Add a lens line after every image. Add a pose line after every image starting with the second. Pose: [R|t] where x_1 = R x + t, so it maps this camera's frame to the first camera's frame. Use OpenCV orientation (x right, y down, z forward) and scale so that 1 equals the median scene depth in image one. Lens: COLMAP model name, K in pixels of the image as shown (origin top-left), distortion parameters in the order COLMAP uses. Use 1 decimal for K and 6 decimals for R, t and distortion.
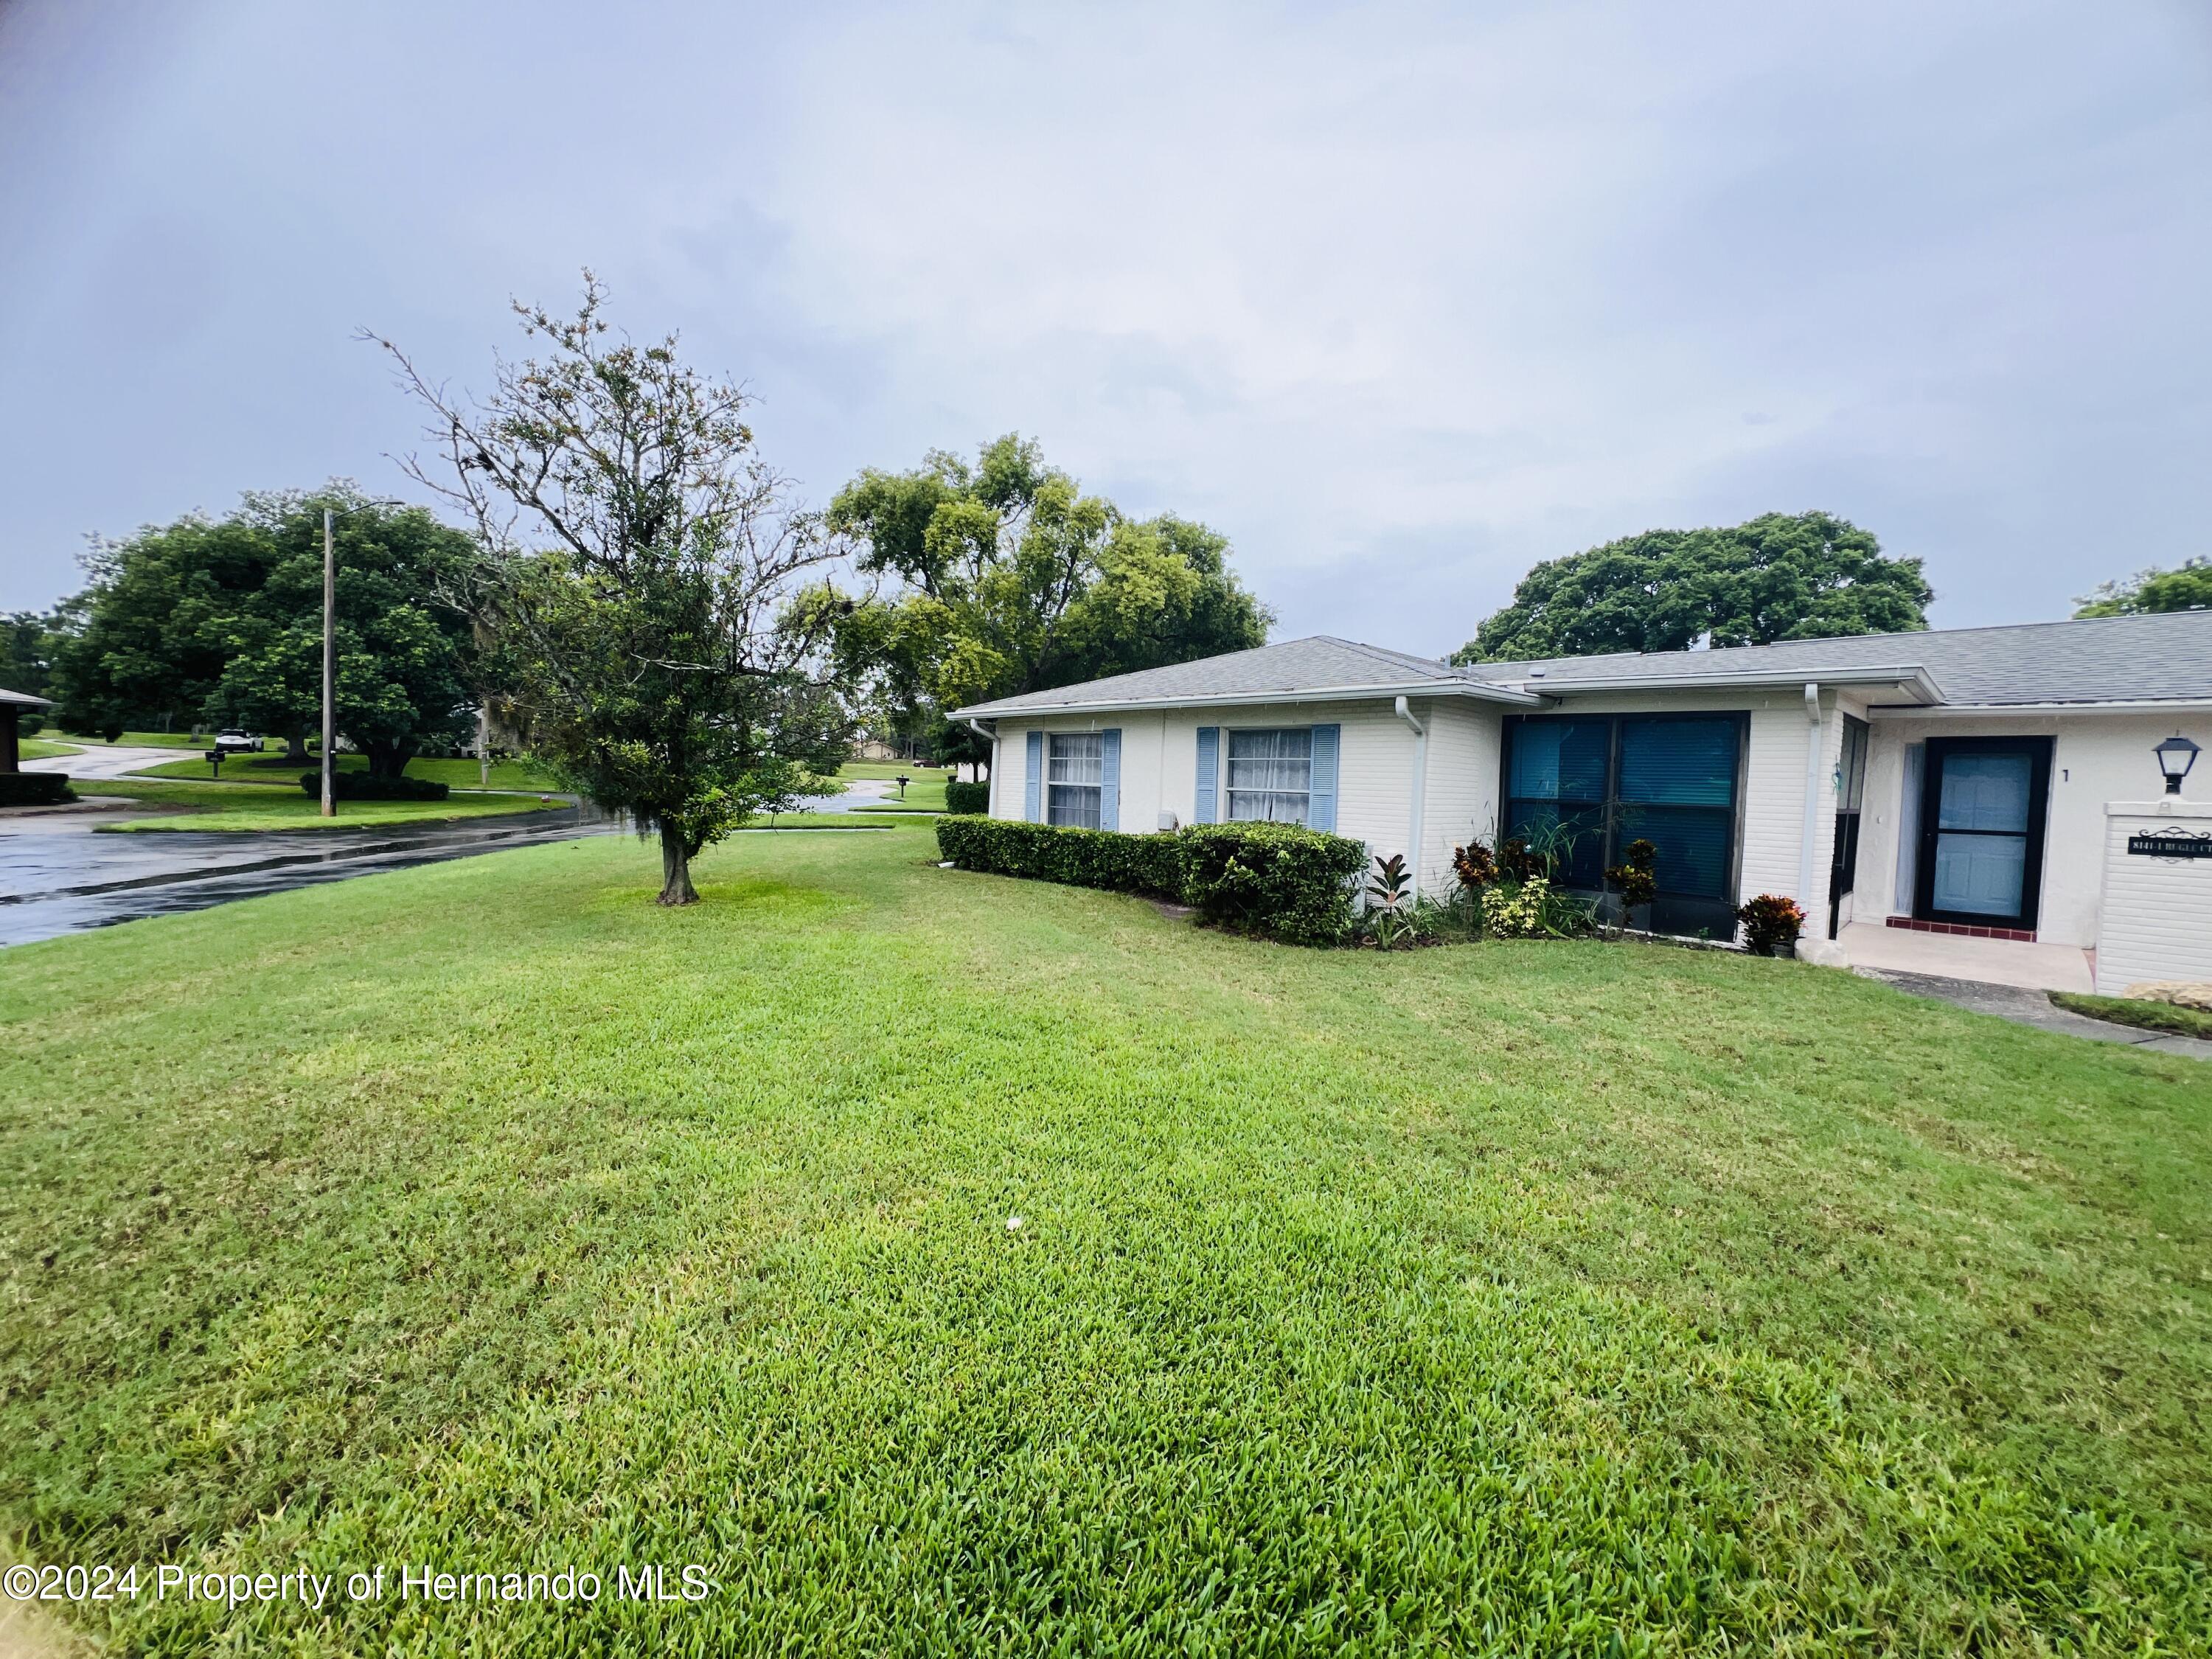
lens RADIAL K [[886.9, 0, 1103.4], [0, 886.9, 825.8], [0, 0, 1]] dist [0.000836, 0.000608]
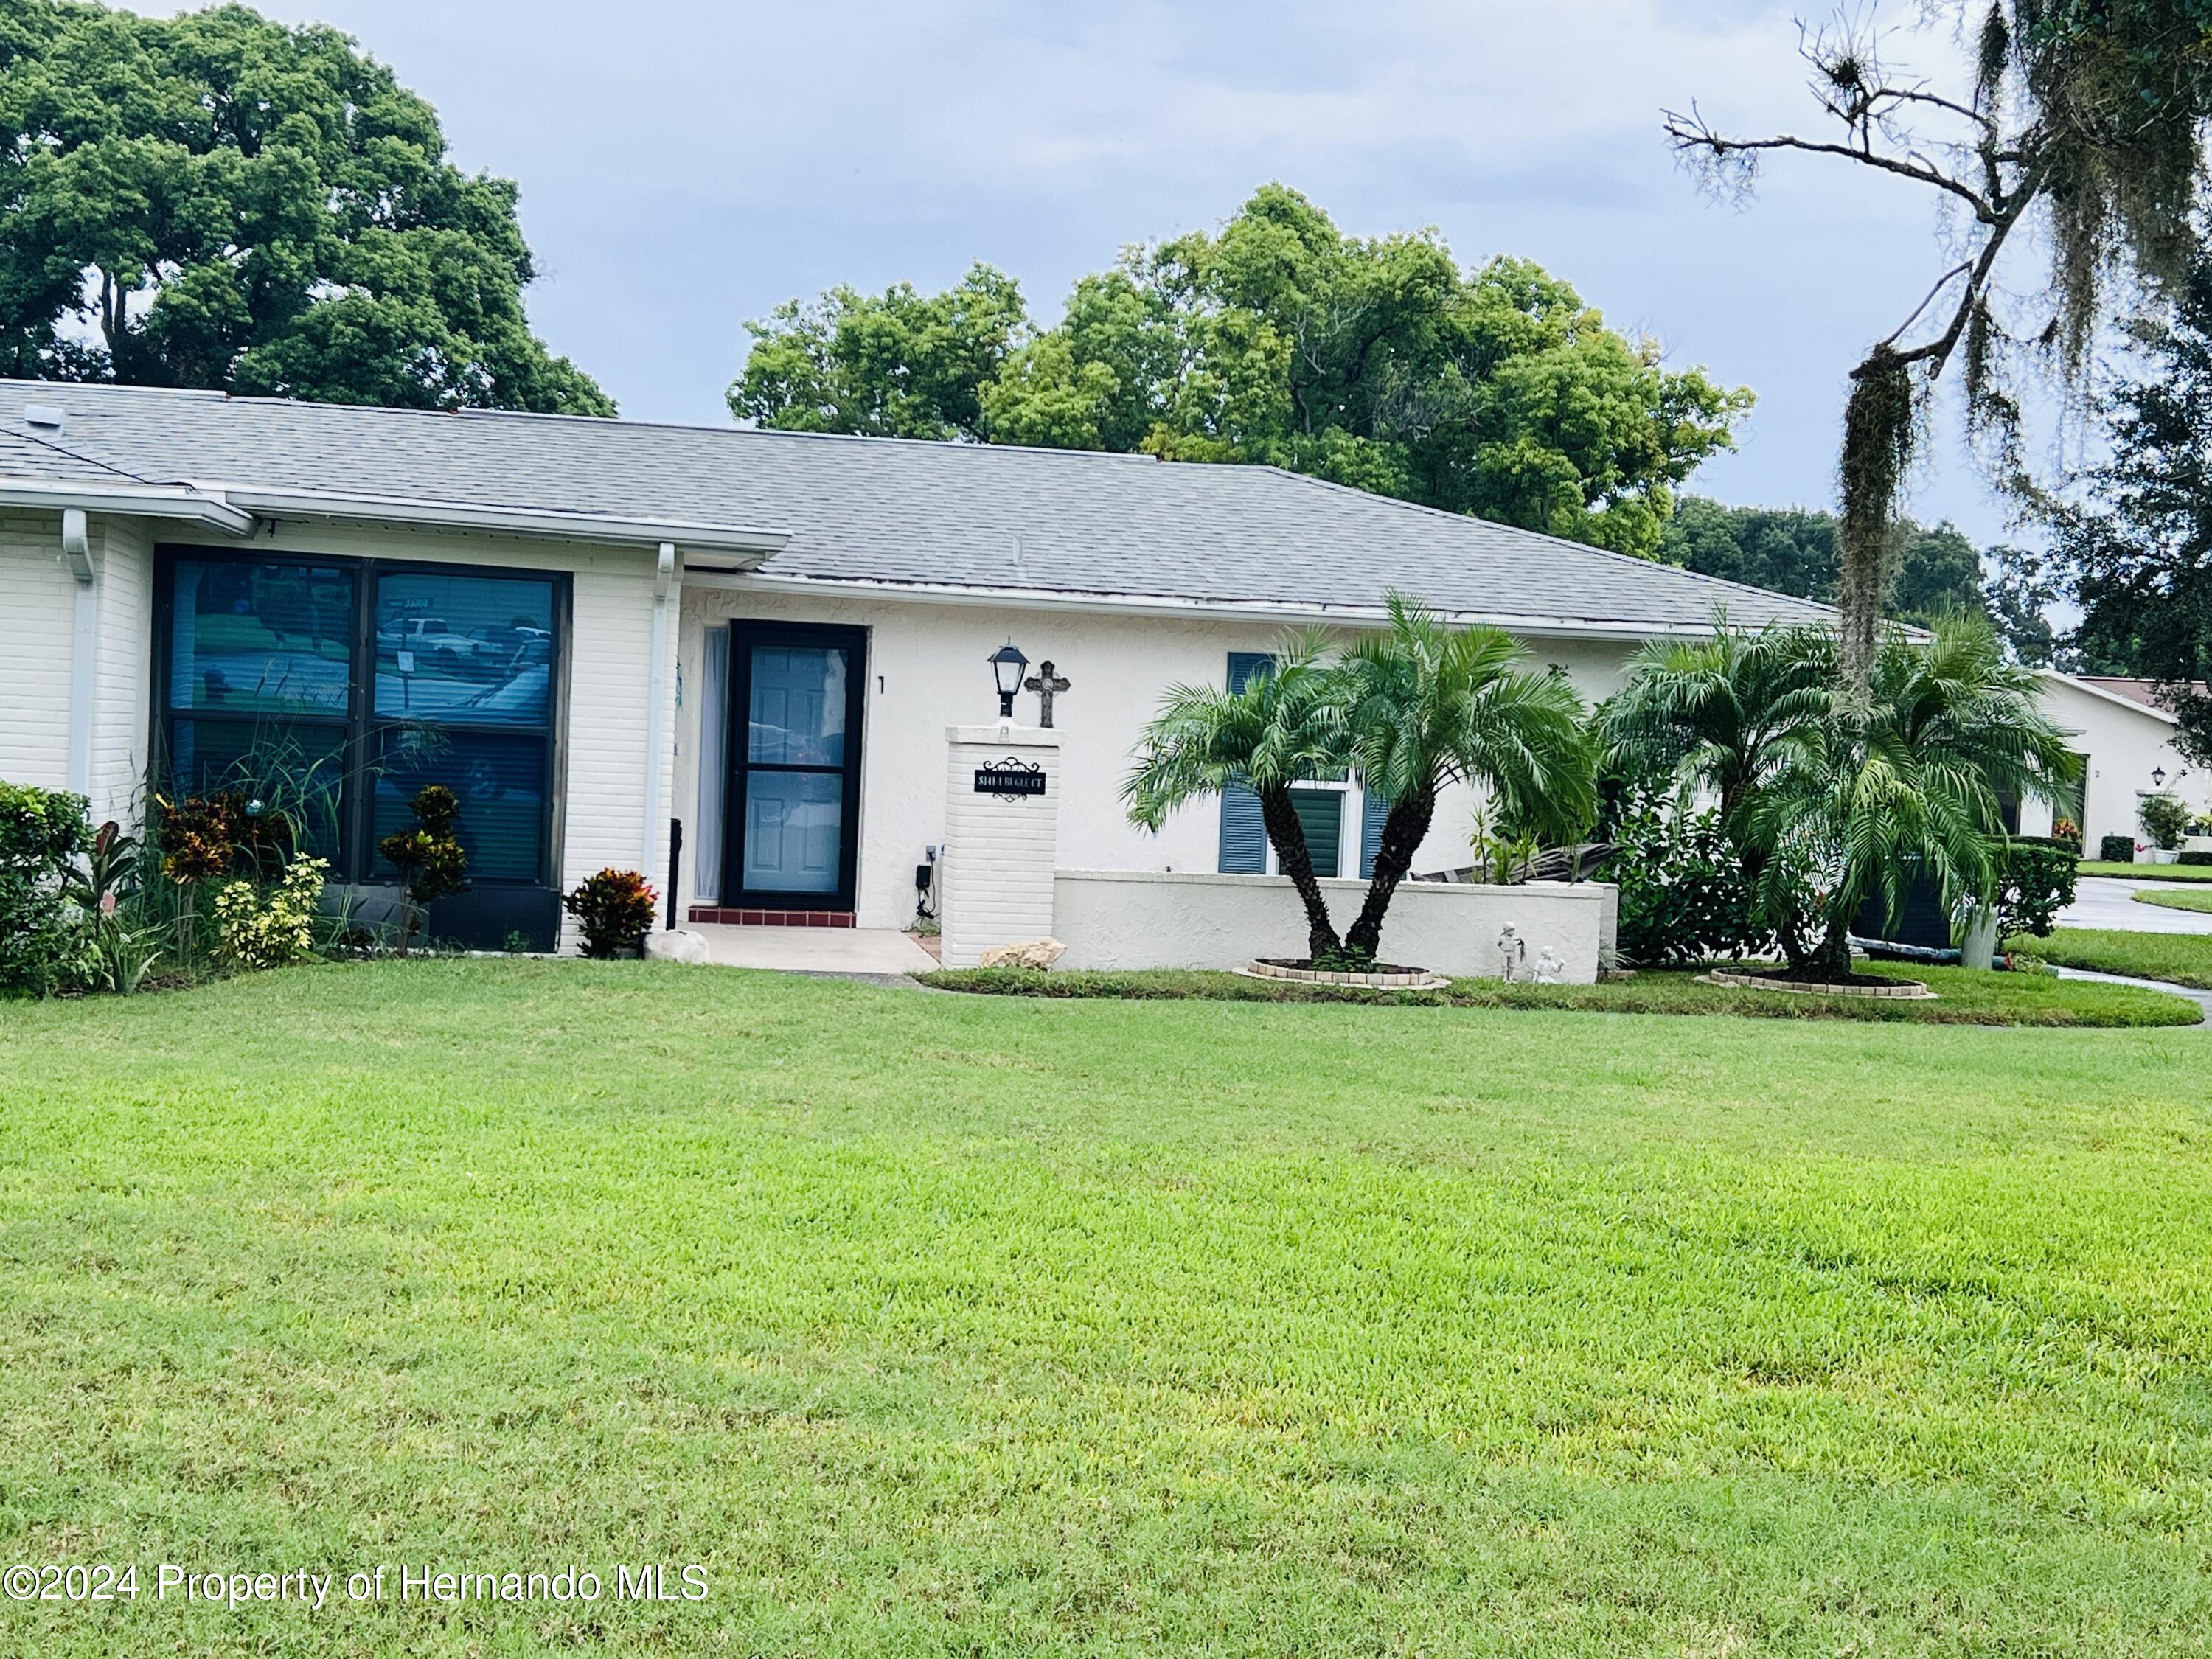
lens RADIAL K [[2889.3, 0, 1096.9], [0, 2889.3, 839.8], [0, 0, 1]] dist [0.101291, 0.000000]
pose [[0.558303, -0.031523, 0.829038, -0.717354], [0.012356, 0.999483, 0.029683, -0.000426], [-0.829545, -0.006328, 0.558404, -0.411433]]
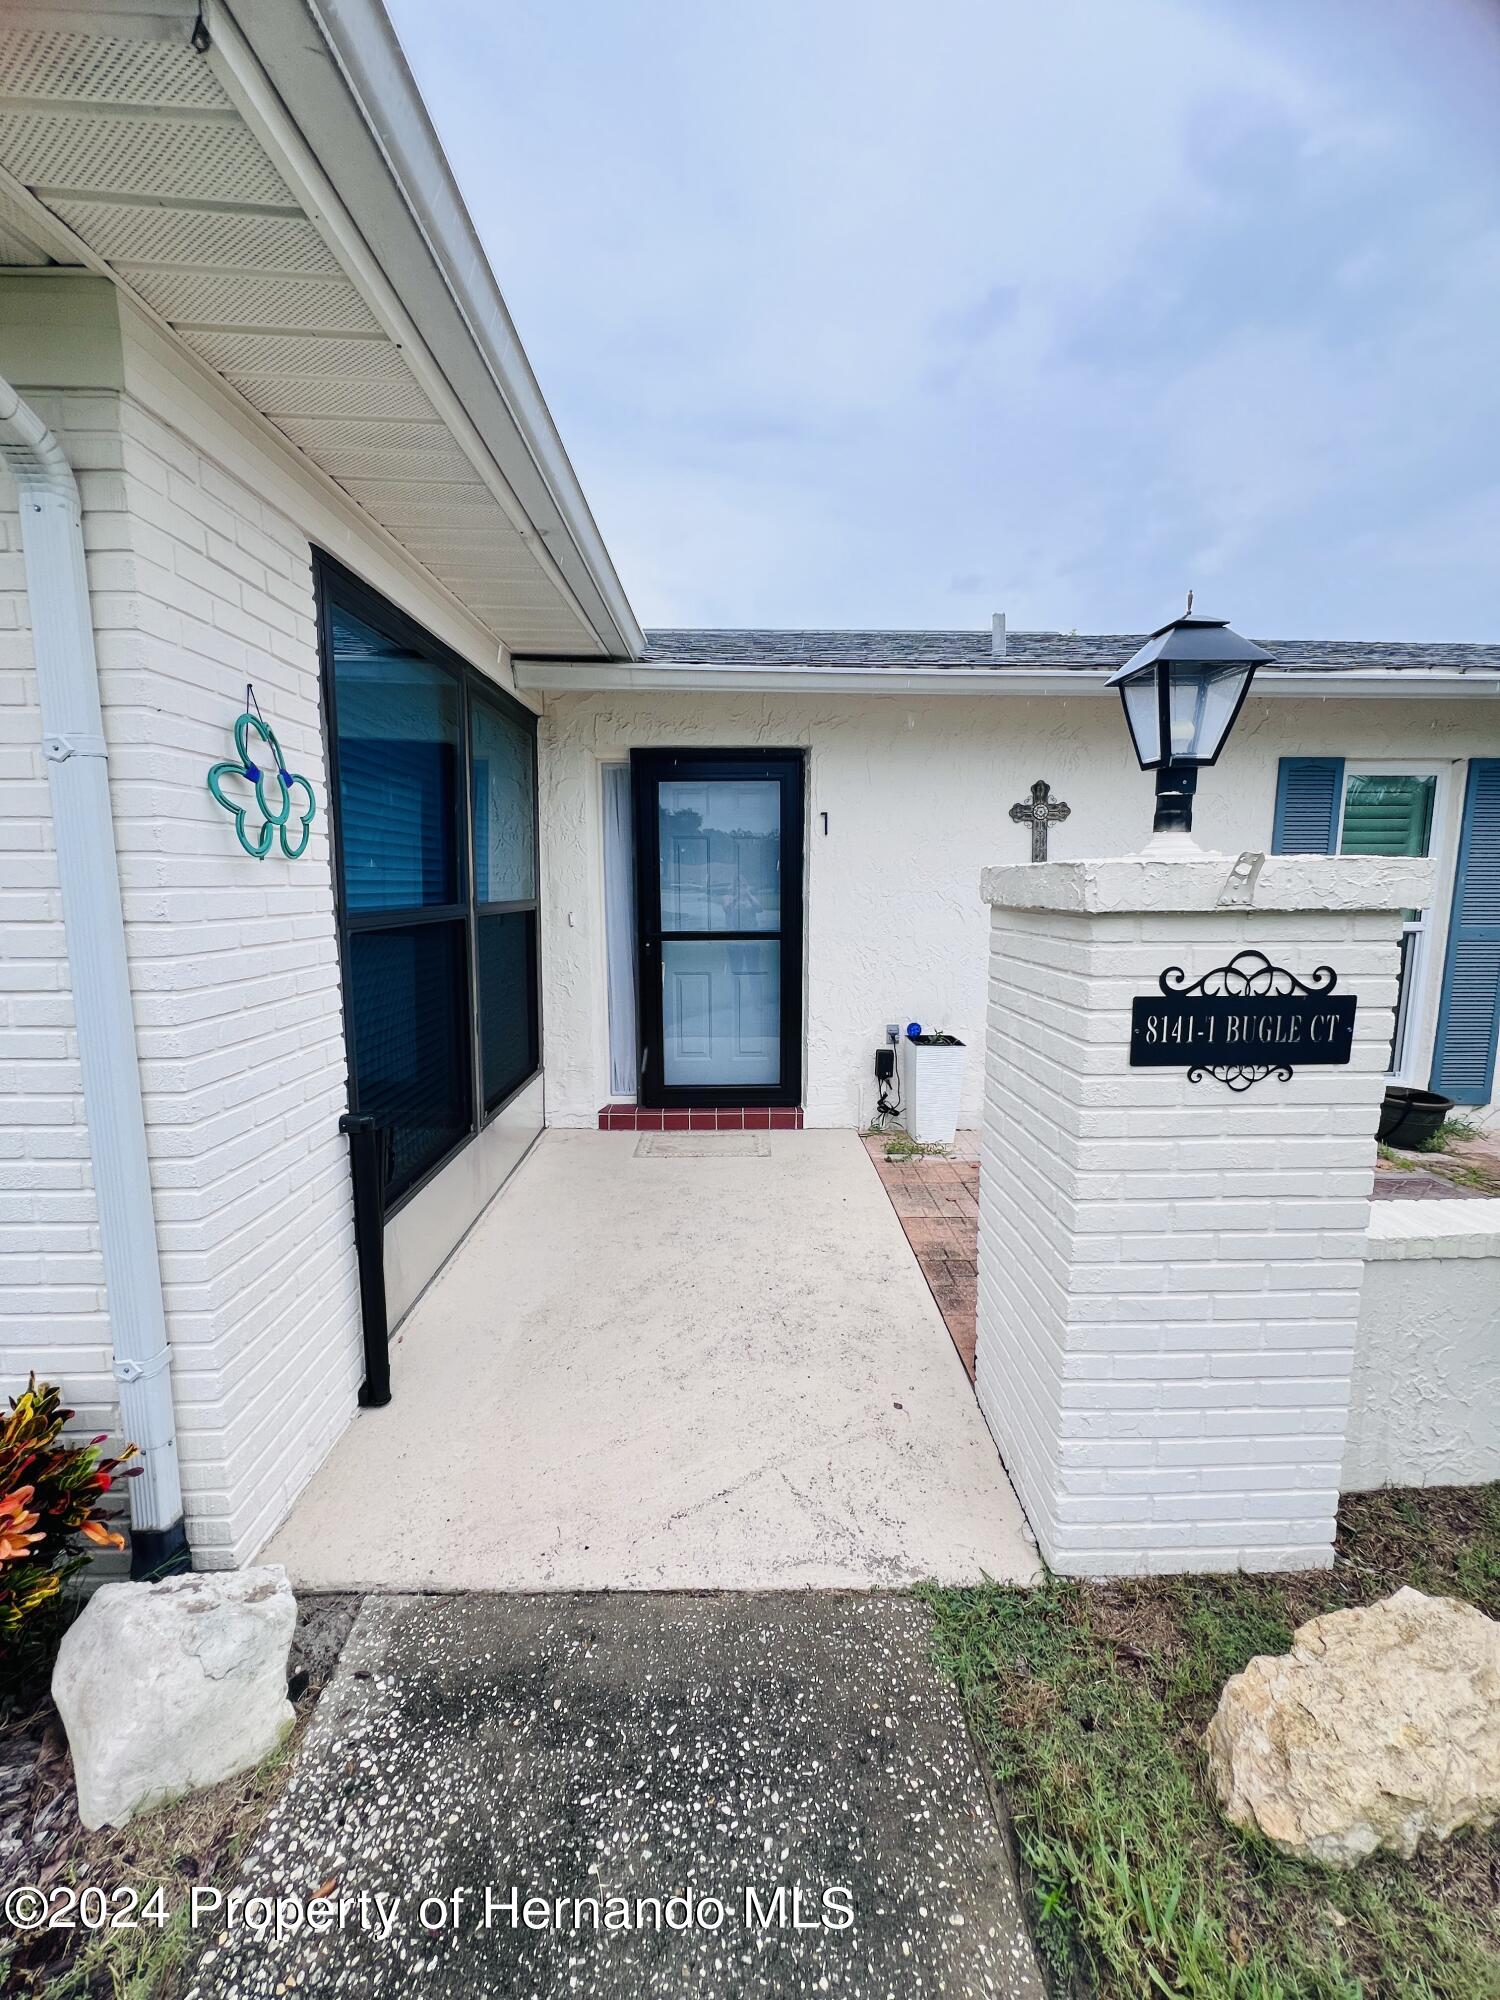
lens RADIAL K [[801.9, 0, 747.8], [0, 801.9, 997.7], [0, 0, 1]] dist [0.000836, 0.000608]
pose [[0.687665, -0.133976, 0.713560, 0.710388], [0.058598, 0.989862, 0.129382, -0.018178], [-0.723660, -0.047158, 0.688544, 0.714633]]
